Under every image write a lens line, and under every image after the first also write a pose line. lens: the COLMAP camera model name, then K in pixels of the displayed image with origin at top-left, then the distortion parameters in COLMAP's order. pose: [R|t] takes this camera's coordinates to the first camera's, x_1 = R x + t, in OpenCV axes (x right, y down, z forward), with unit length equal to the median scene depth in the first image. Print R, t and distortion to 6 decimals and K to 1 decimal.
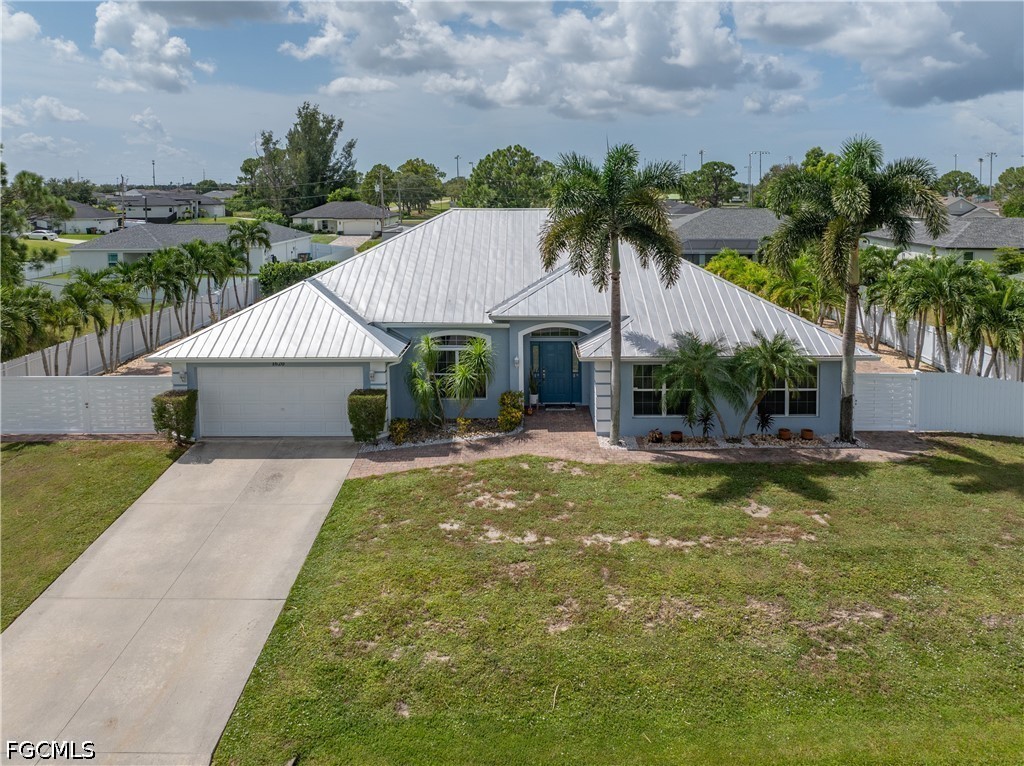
lens RADIAL K [[754.6, 0, 529.7], [0, 754.6, 263.1], [0, 0, 1]] dist [-0.027796, -0.005040]
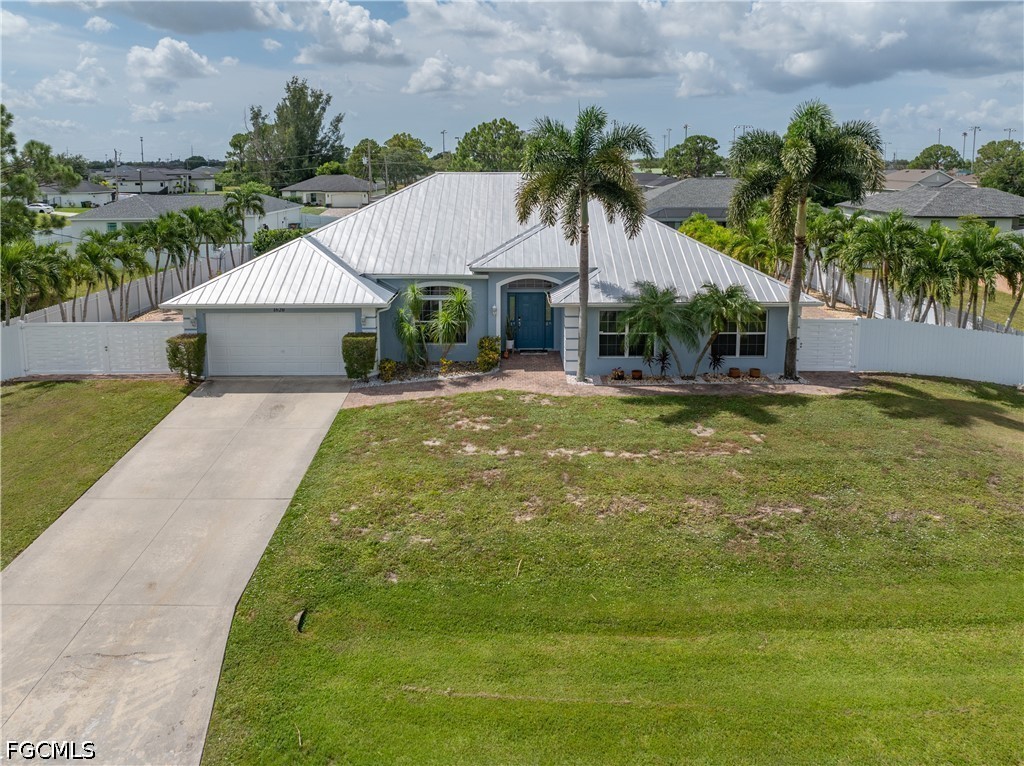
lens RADIAL K [[752.4, 0, 513.5], [0, 752.4, 263.6], [0, 0, 1]] dist [-0.028044, -0.000195]
pose [[0.999988, -0.001039, -0.004785, 0.018439], [0.001194, 0.999471, 0.032502, 0.031326], [0.004748, -0.032507, 0.999460, -0.107913]]
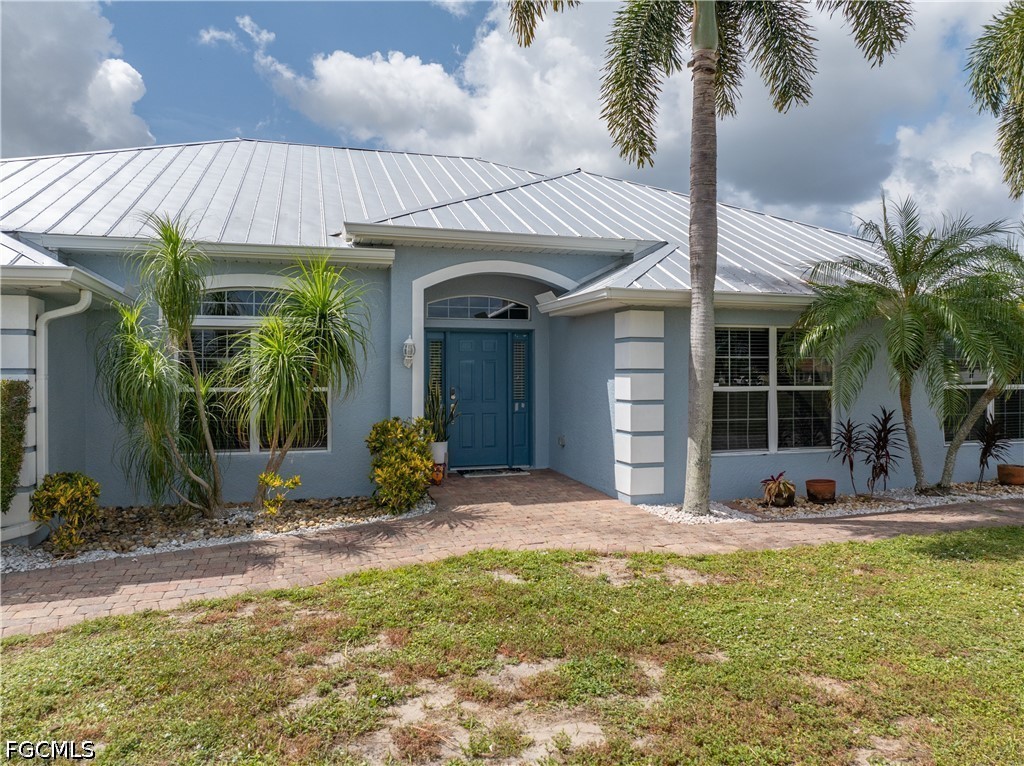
lens RADIAL K [[721.3, 0, 510.4], [0, 721.3, 379.4], [0, 0, 1]] dist [-0.034486, -0.003554]
pose [[0.961971, -0.002138, 0.273143, -0.079502], [0.028333, 0.995356, -0.091994, 0.207189], [-0.271678, 0.096234, 0.957565, 0.684742]]
